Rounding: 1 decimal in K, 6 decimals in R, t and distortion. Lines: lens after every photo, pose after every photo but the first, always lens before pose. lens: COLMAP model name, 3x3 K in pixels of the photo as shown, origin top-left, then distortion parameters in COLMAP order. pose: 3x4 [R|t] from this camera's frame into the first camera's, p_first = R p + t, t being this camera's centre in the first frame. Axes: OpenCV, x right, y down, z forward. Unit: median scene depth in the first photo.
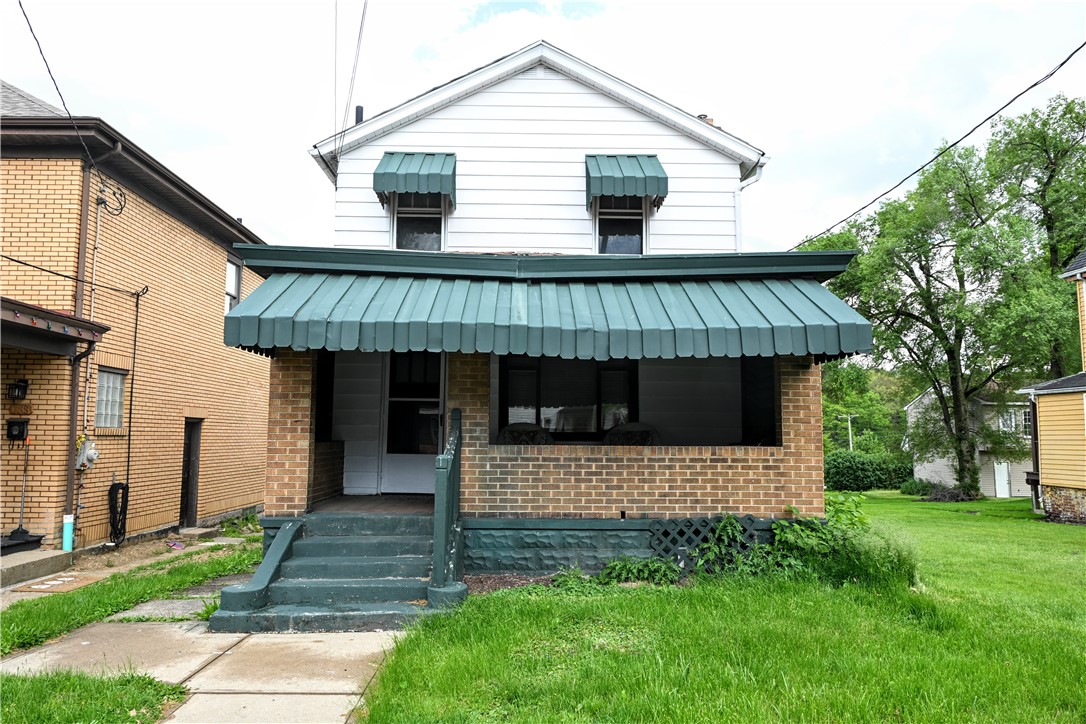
lens RADIAL K [[757.9, 0, 543.0], [0, 757.9, 362.0], [0, 0, 1]] dist [-0.004849, -0.000438]
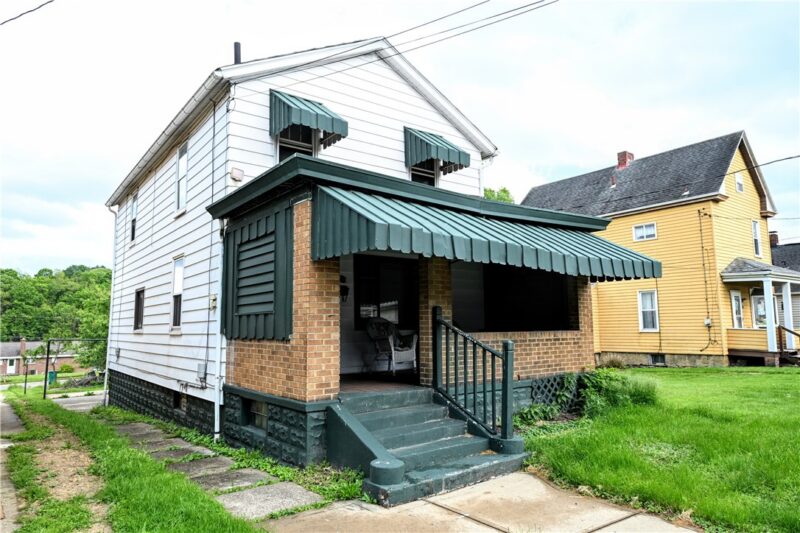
lens RADIAL K [[528.9, 0, 400.0], [0, 528.9, 266.5], [0, 0, 1]] dist [-0.001193, -0.000564]
pose [[0.810401, 0.051740, 0.583586, -0.702523], [-0.042736, 0.998660, -0.029193, 0.021870], [-0.584314, -0.001282, 0.811526, 0.284076]]
